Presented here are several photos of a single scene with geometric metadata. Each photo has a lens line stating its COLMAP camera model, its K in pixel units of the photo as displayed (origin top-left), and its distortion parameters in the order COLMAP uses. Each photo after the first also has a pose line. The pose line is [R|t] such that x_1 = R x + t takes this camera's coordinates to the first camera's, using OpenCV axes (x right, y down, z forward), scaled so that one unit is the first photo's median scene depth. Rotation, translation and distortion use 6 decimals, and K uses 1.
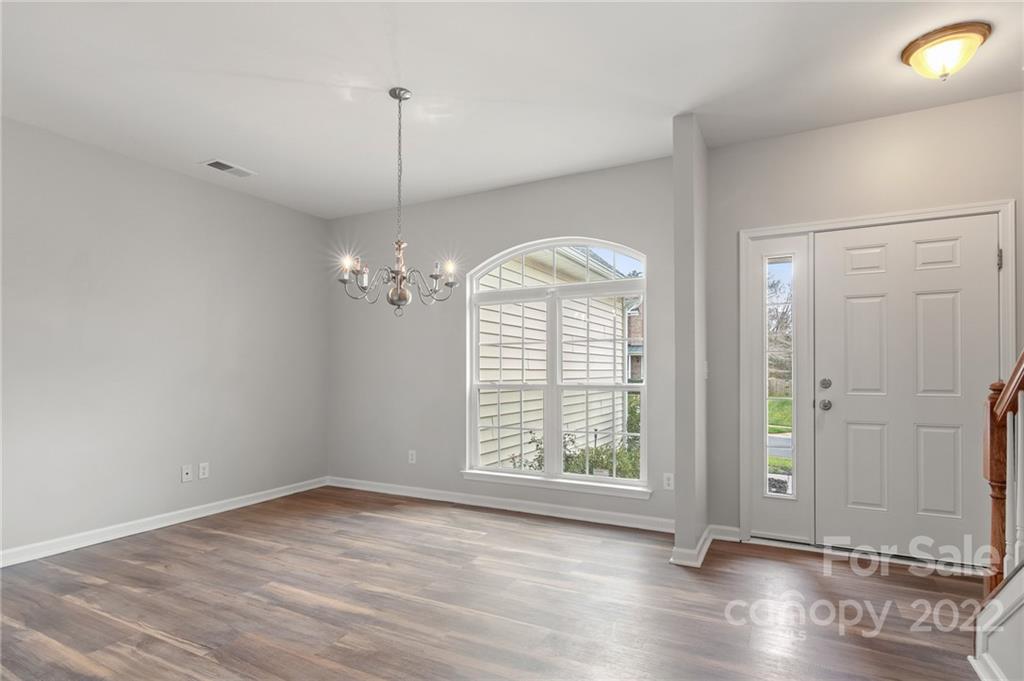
lens RADIAL K [[538.8, 0, 510.2], [0, 538.8, 368.0], [0, 0, 1]] dist [-0.004333, 0.000389]
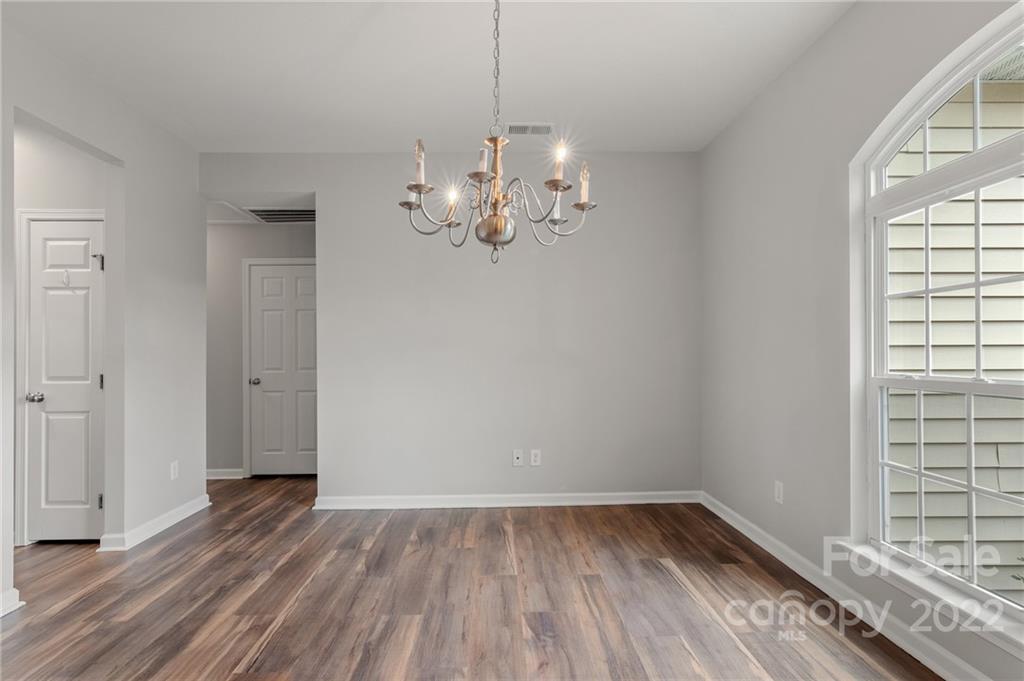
lens RADIAL K [[522.5, 0, 510.2], [0, 522.5, 345.5], [0, 0, 1]] dist [-0.003739, -0.000301]
pose [[0.489343, -0.015256, -0.871958, 0.221833], [0.009987, 0.999879, -0.011890, 0.003279], [0.872034, -0.002890, 0.489436, 0.525519]]
